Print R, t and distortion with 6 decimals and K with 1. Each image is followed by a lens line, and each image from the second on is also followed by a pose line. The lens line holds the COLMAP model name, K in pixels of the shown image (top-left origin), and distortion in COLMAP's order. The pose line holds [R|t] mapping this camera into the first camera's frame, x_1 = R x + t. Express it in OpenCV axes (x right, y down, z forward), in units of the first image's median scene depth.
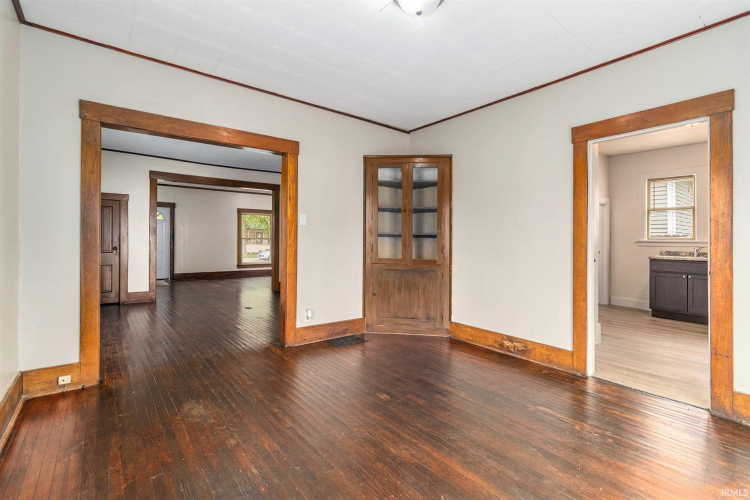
lens RADIAL K [[352.1, 0, 379.0], [0, 352.1, 244.2], [0, 0, 1]] dist [-0.000132, -0.001075]
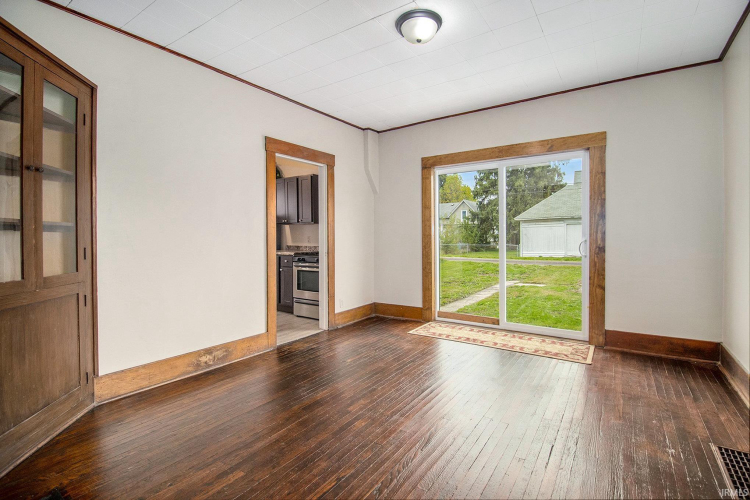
lens RADIAL K [[352.1, 0, 381.8], [0, 352.1, 228.8], [0, 0, 1]] dist [-0.000132, -0.001075]
pose [[-0.297850, 0.013221, 0.954521, -0.553382], [0.017838, 0.999807, -0.008282, -0.012035], [-0.954446, 0.014560, -0.298028, 0.828117]]
